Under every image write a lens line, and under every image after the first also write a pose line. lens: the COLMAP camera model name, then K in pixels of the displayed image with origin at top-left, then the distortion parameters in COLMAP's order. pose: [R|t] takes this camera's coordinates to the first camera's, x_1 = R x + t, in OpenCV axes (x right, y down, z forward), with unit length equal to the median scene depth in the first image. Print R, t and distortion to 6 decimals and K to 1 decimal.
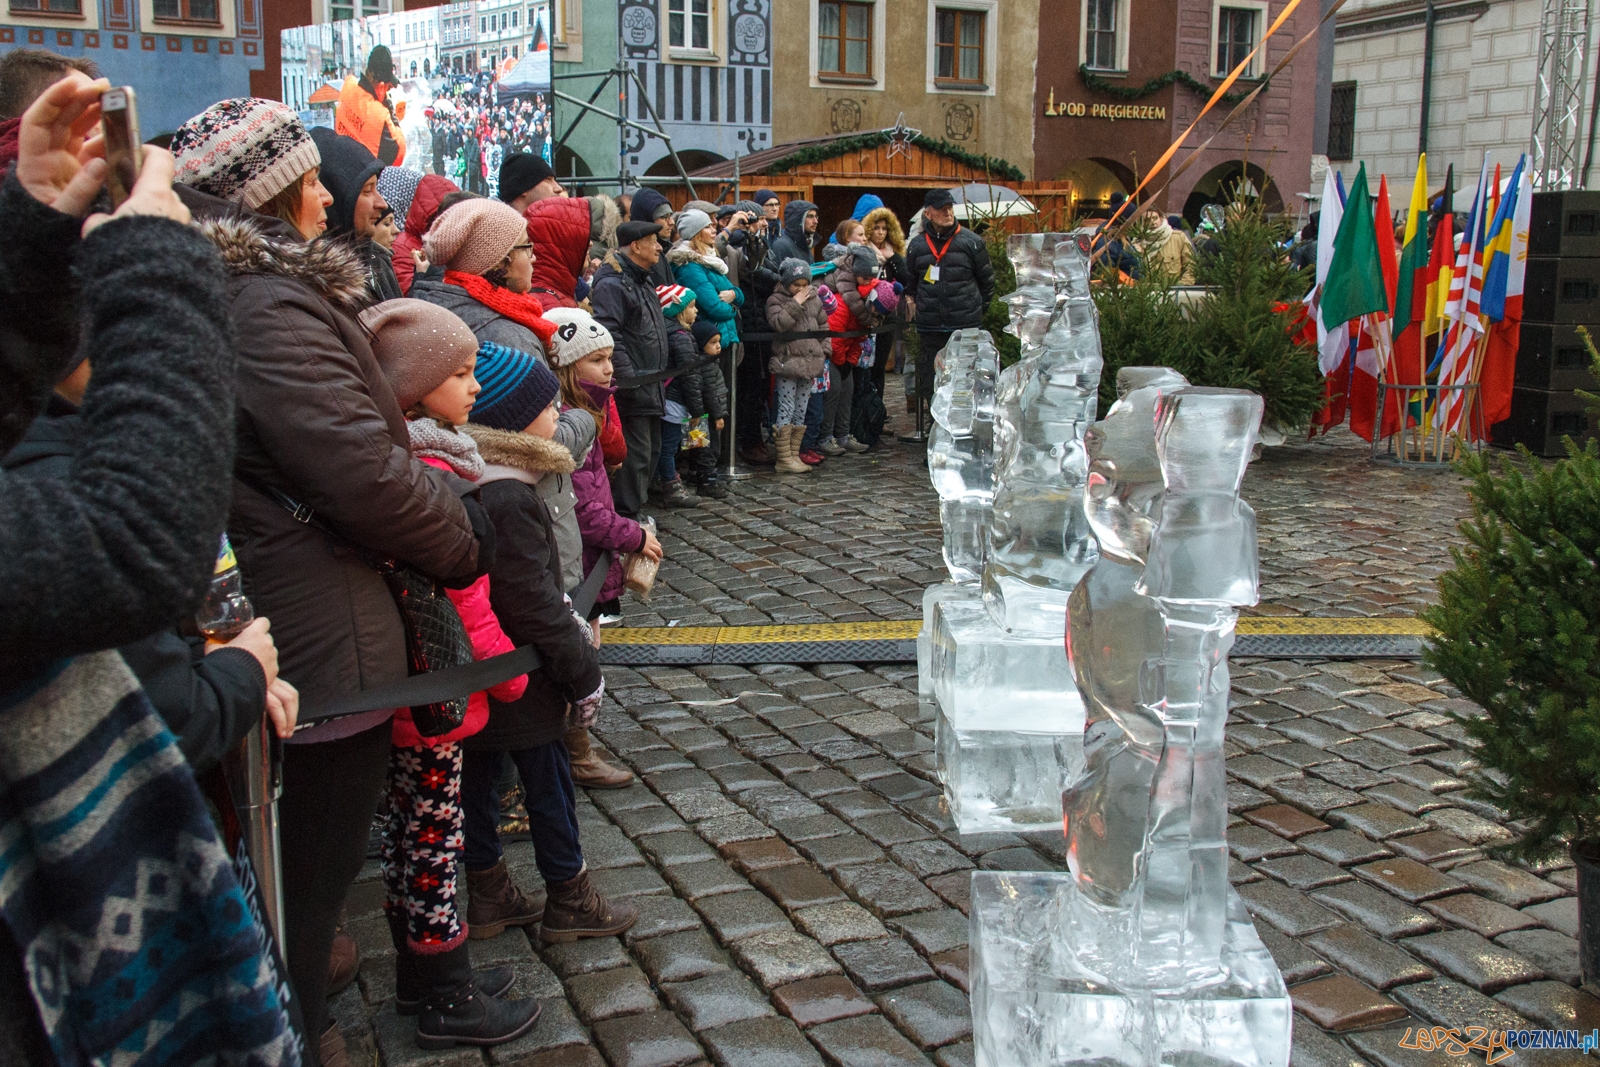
lens RADIAL K [[1512.2, 0, 791.7], [0, 1512.2, 472.4], [0, 0, 1]] dist [0.009859, -0.000982]
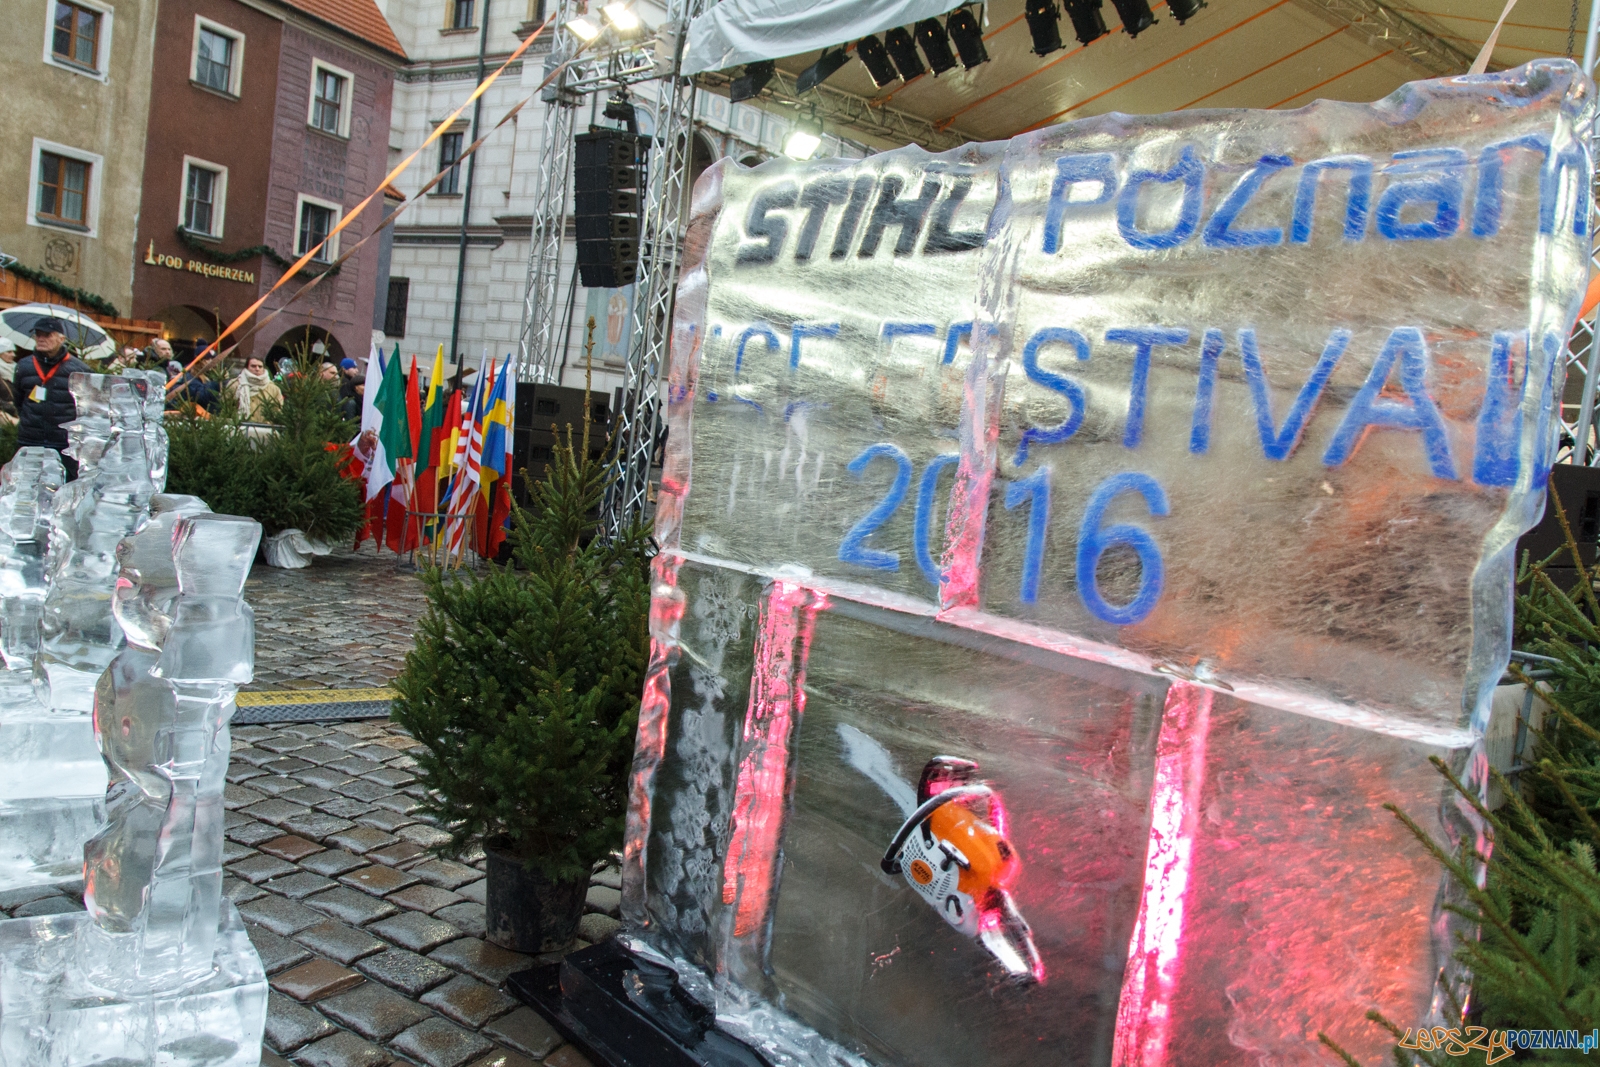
lens RADIAL K [[1226.6, 0, 800.0], [0, 1226.6, 533.5], [0, 0, 1]] dist [0.030726, -0.050916]
pose [[0.804314, 0.038943, 0.592928, 0.037458], [-0.021118, 0.999093, -0.036973, -0.008300], [-0.593830, 0.017216, 0.804407, -0.102915]]
